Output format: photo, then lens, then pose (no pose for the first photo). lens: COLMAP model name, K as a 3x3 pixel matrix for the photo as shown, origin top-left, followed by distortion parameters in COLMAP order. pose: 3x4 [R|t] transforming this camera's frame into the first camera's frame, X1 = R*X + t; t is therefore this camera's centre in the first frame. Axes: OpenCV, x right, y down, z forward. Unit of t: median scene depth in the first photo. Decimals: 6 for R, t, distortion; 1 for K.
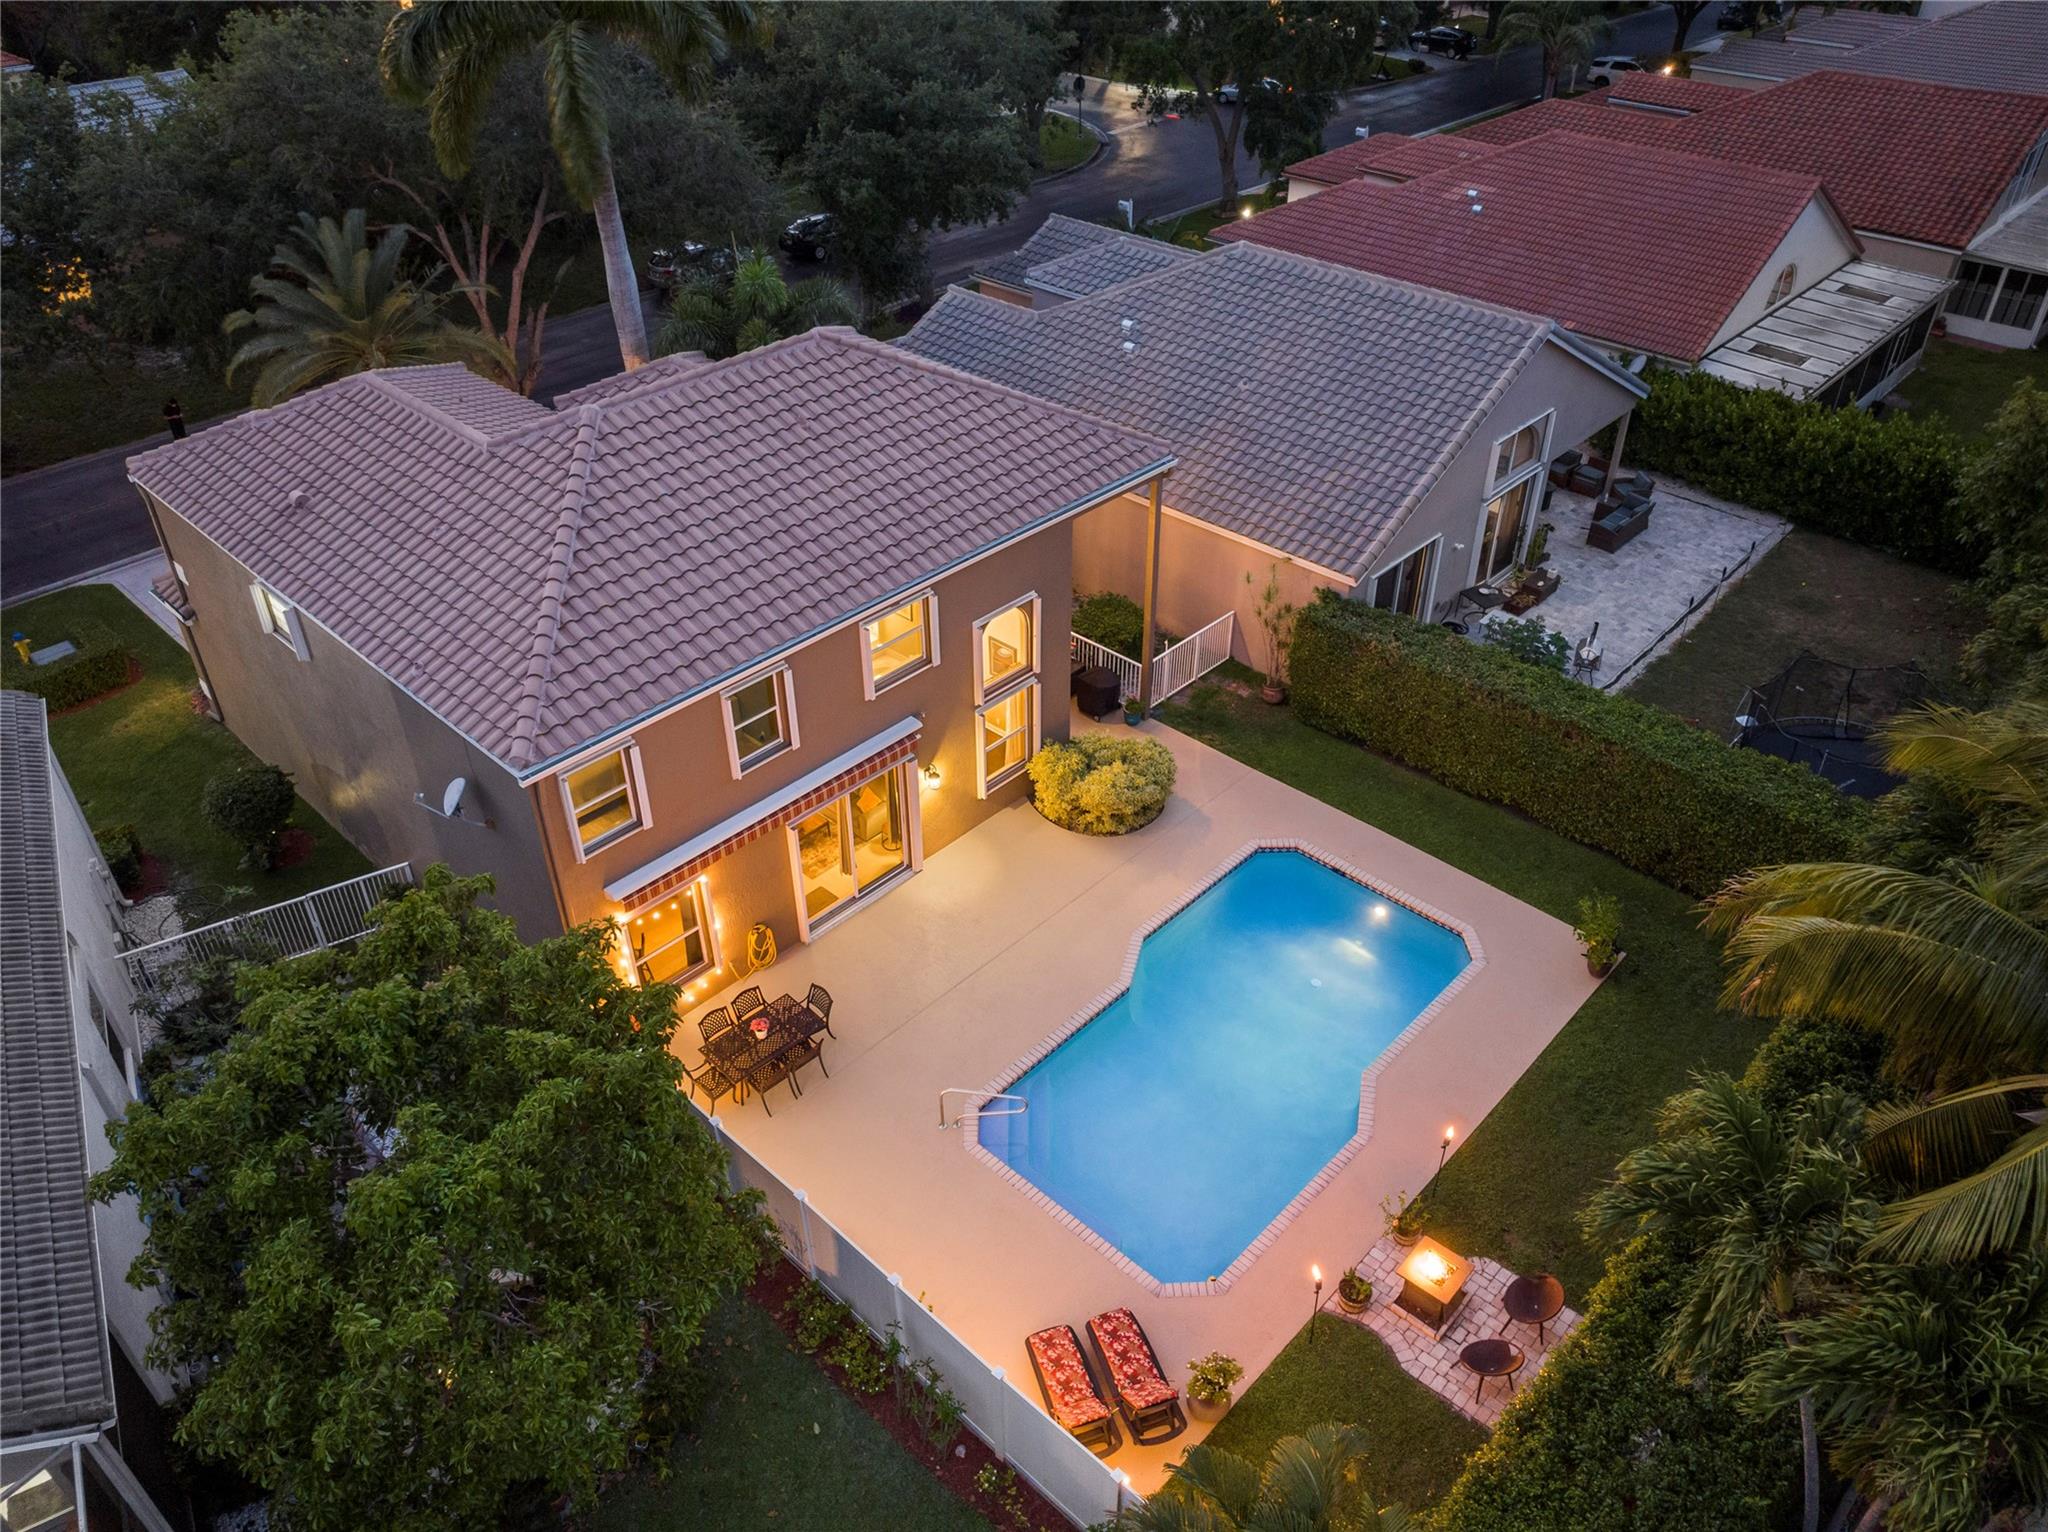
lens RADIAL K [[1473.1, 0, 1035.9], [0, 1473.1, 757.6], [0, 0, 1]] dist [-0.037053, -0.002367]
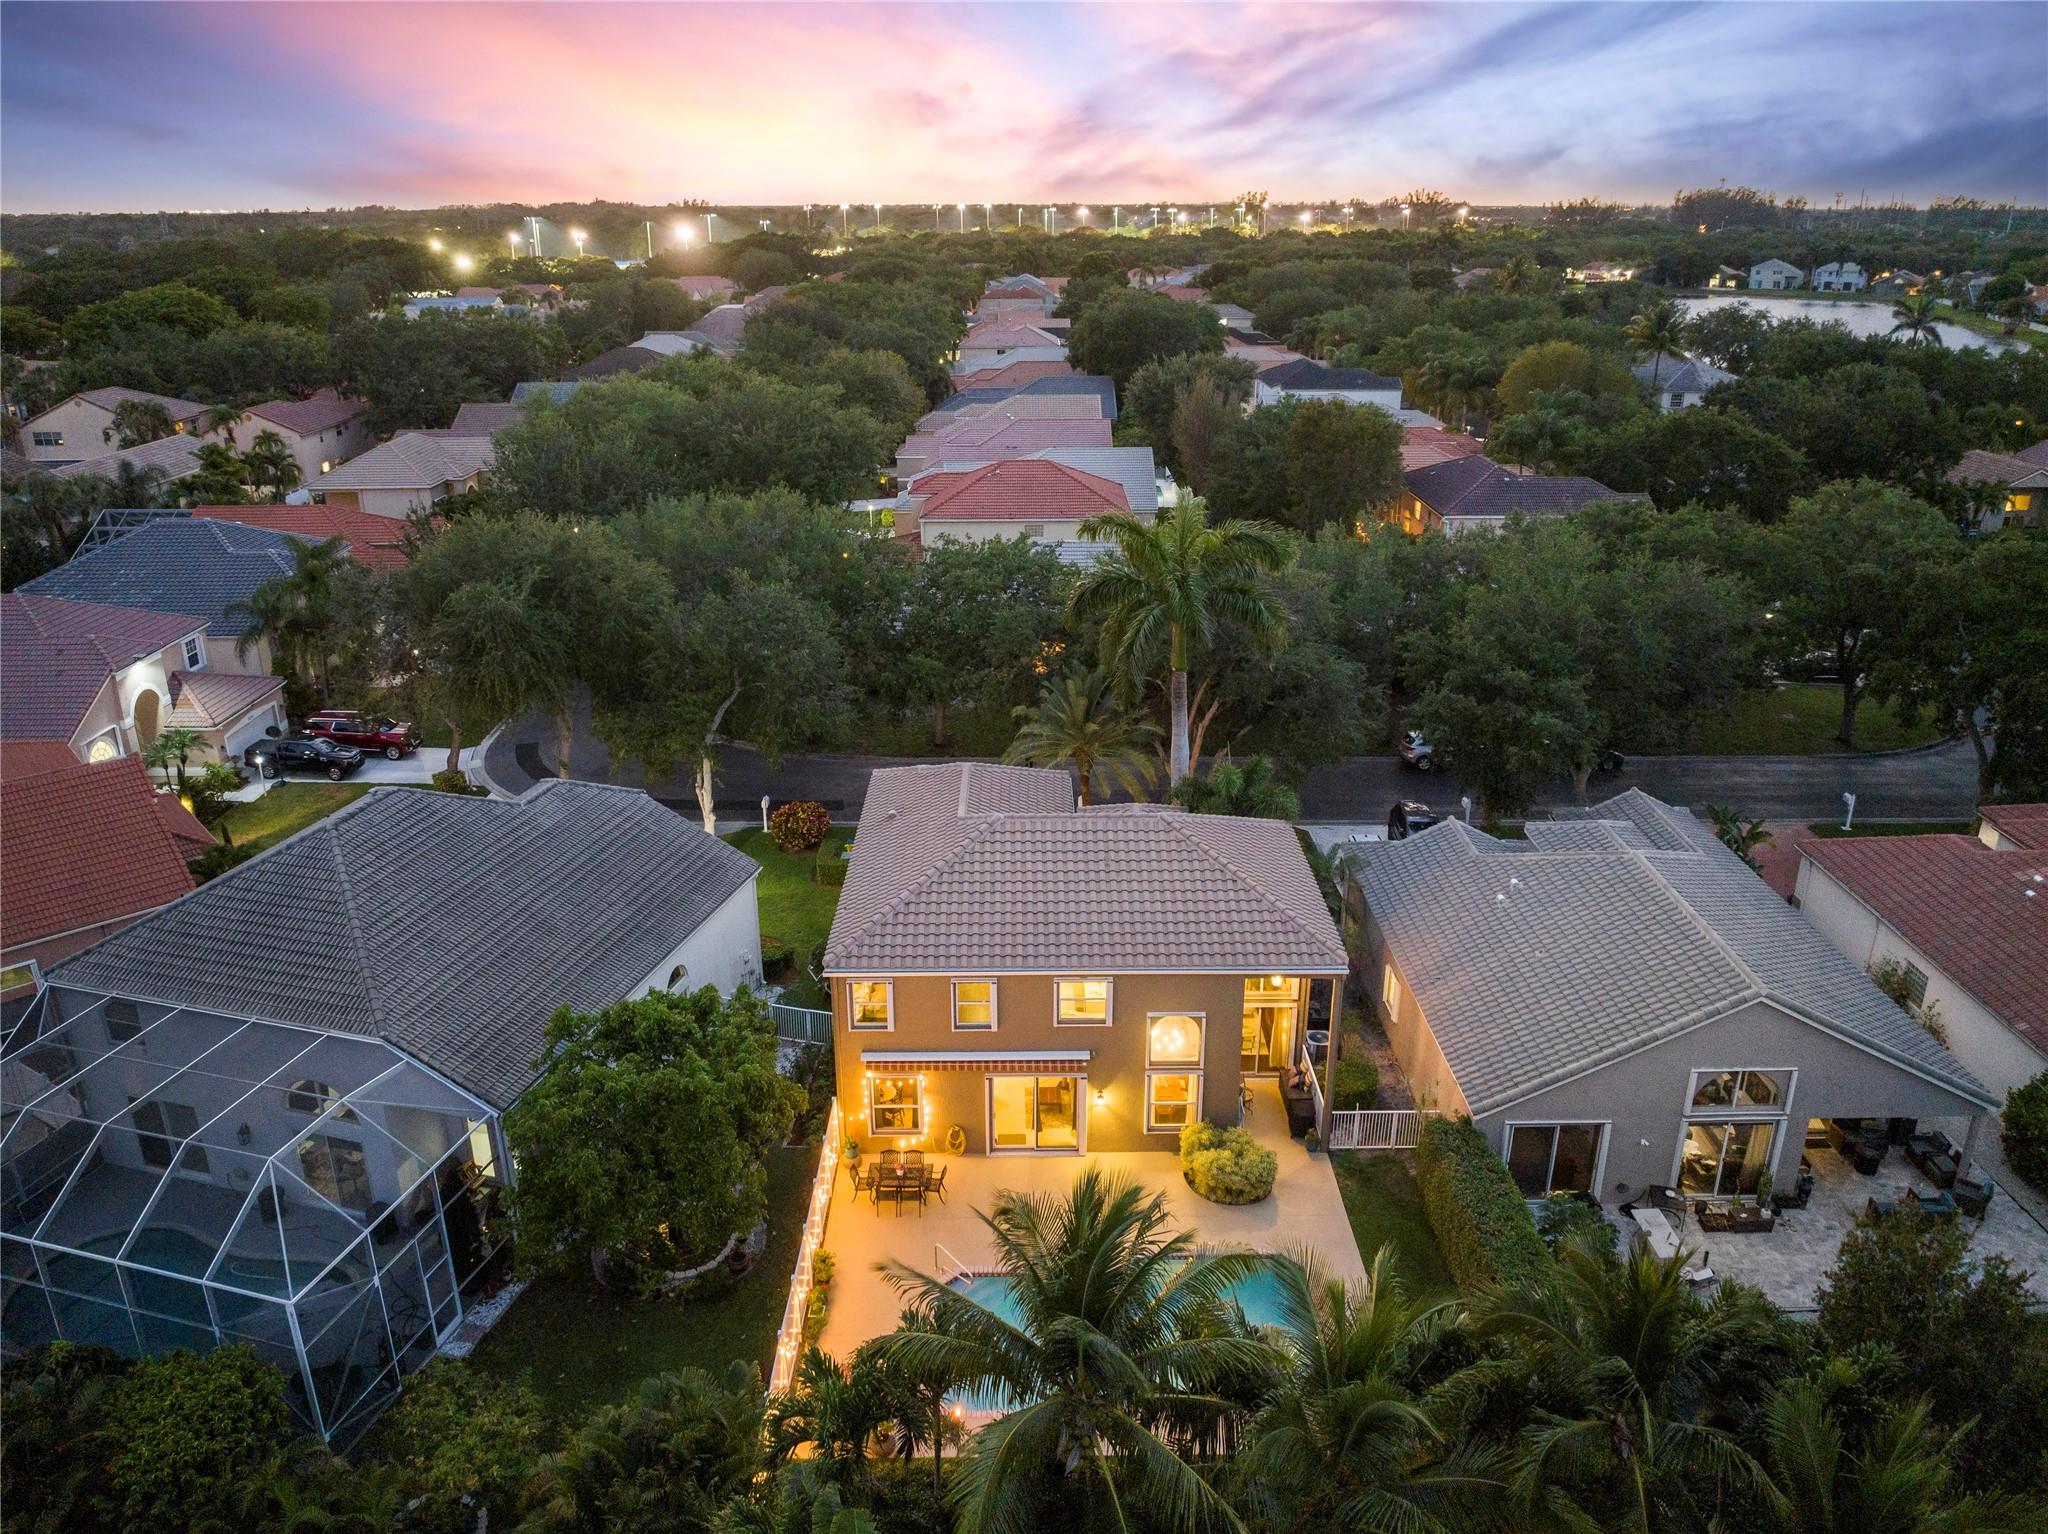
lens RADIAL K [[1473.1, 0, 1035.9], [0, 1473.1, 758.6], [0, 0, 1]] dist [-0.037053, -0.002367]
pose [[0.682992, 0.254778, -0.684551, 0.885896], [-0.422046, 0.902565, -0.085165, -0.154984], [0.596154, 0.347079, 0.723973, -0.291472]]
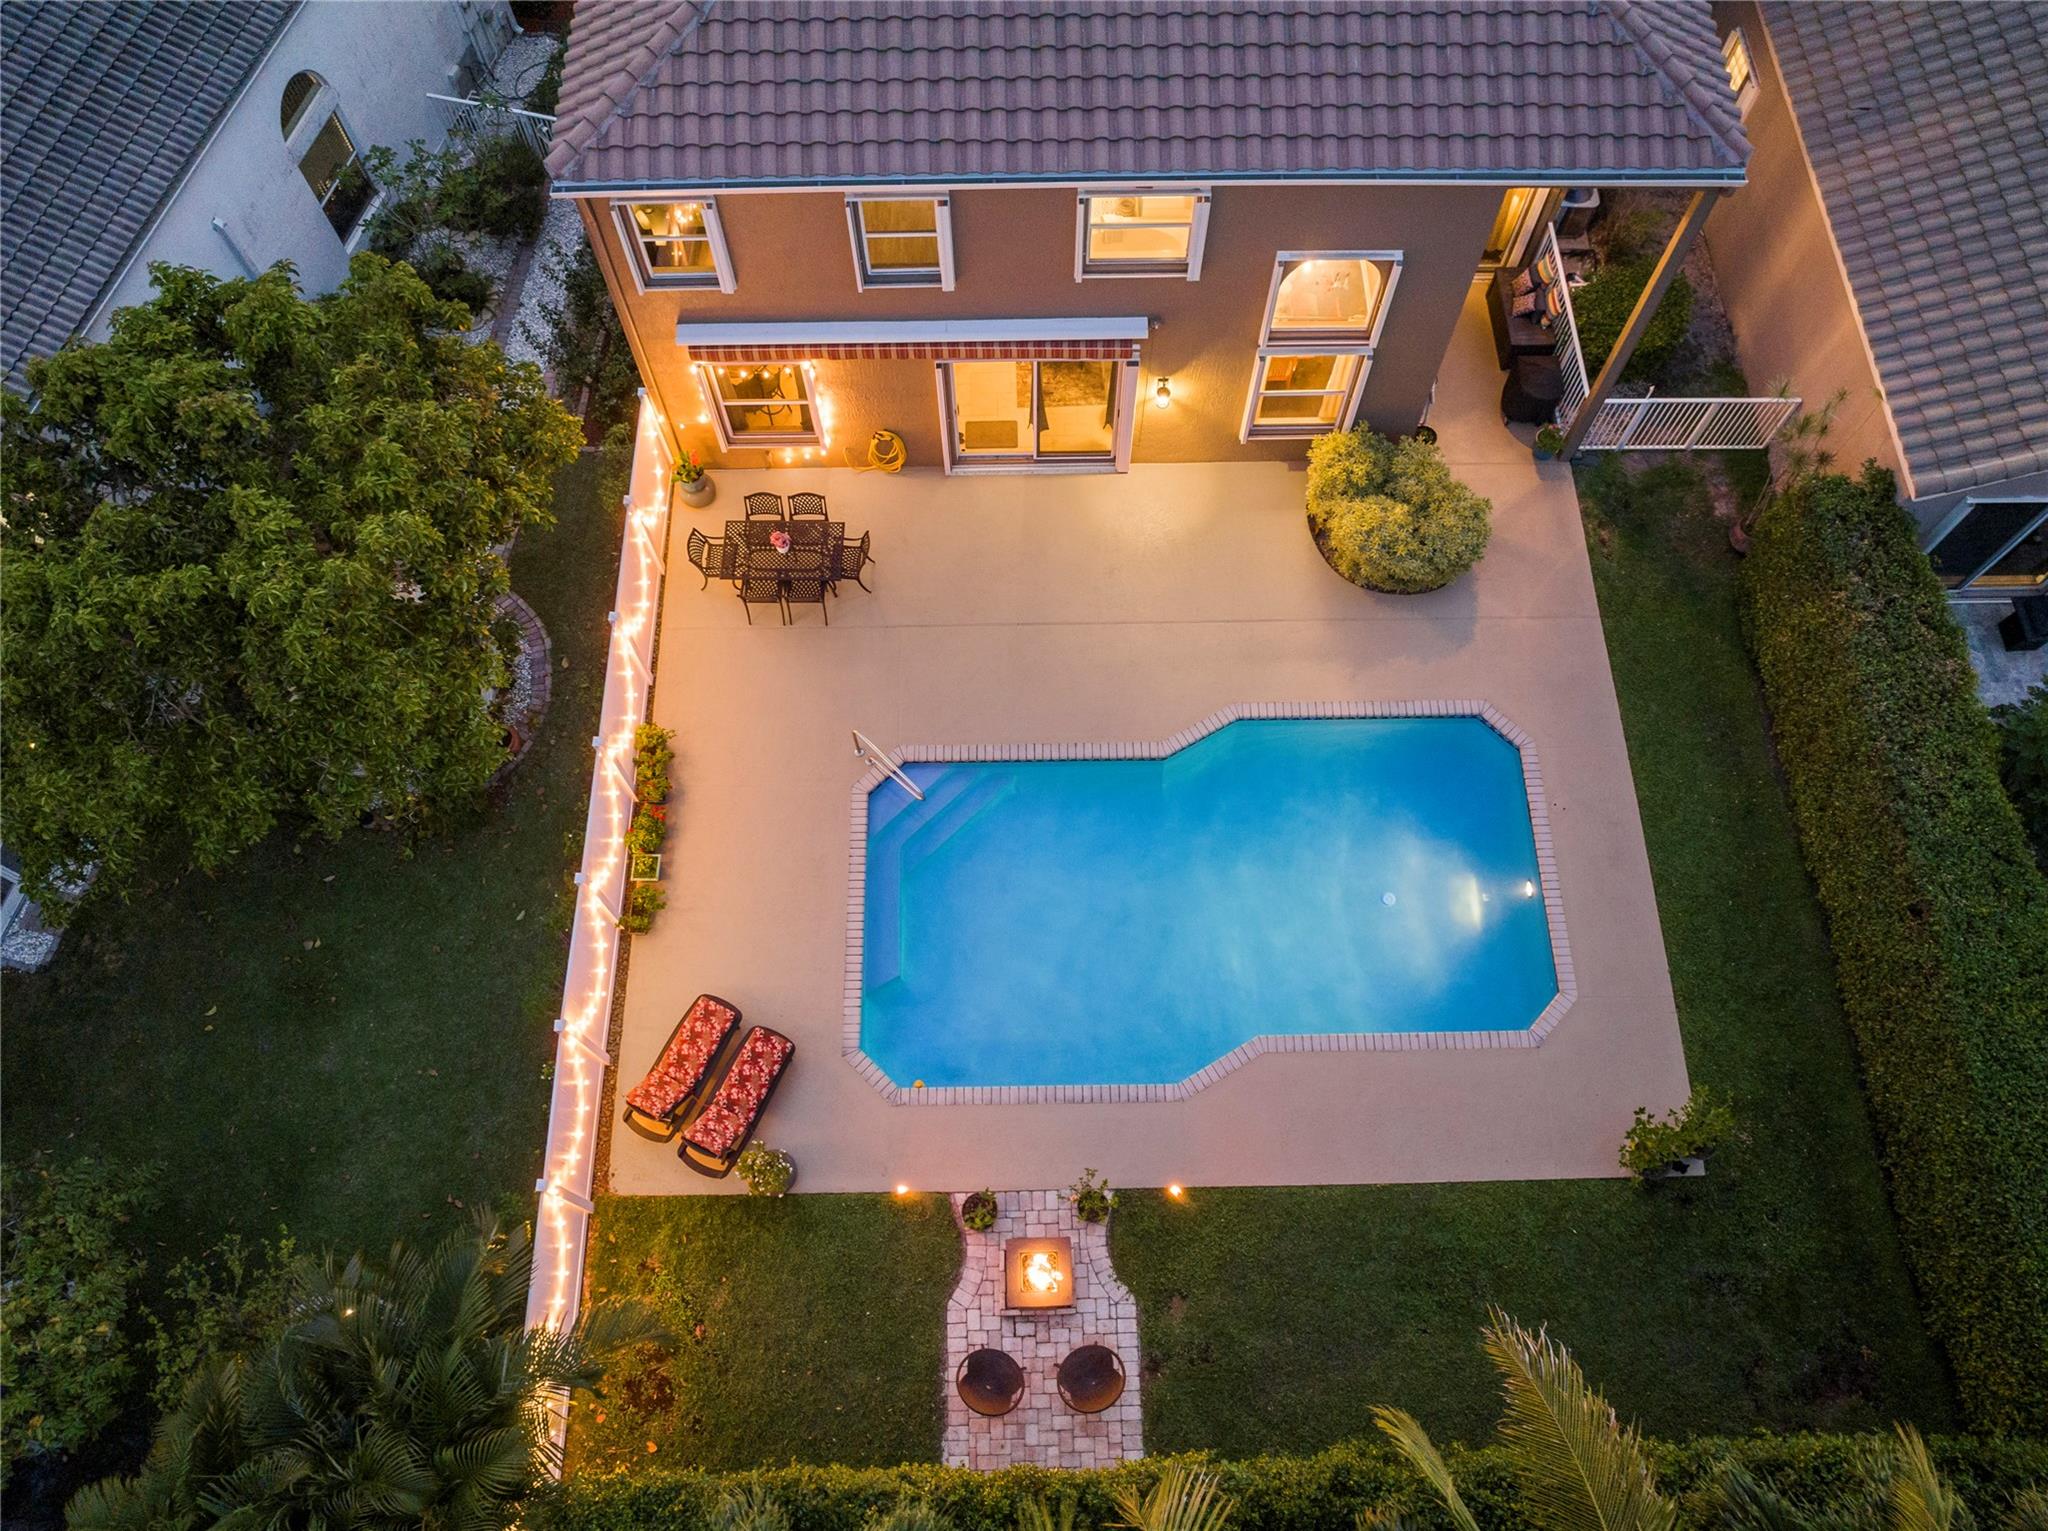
lens RADIAL K [[1473.1, 0, 1035.9], [0, 1473.1, 757.1], [0, 0, 1]] dist [-0.037053, -0.002367]
pose [[0.690640, 0.660509, -0.294523, 0.253949], [-0.419043, 0.697407, 0.581400, -0.291473], [0.589422, -0.278121, 0.758439, 0.324637]]
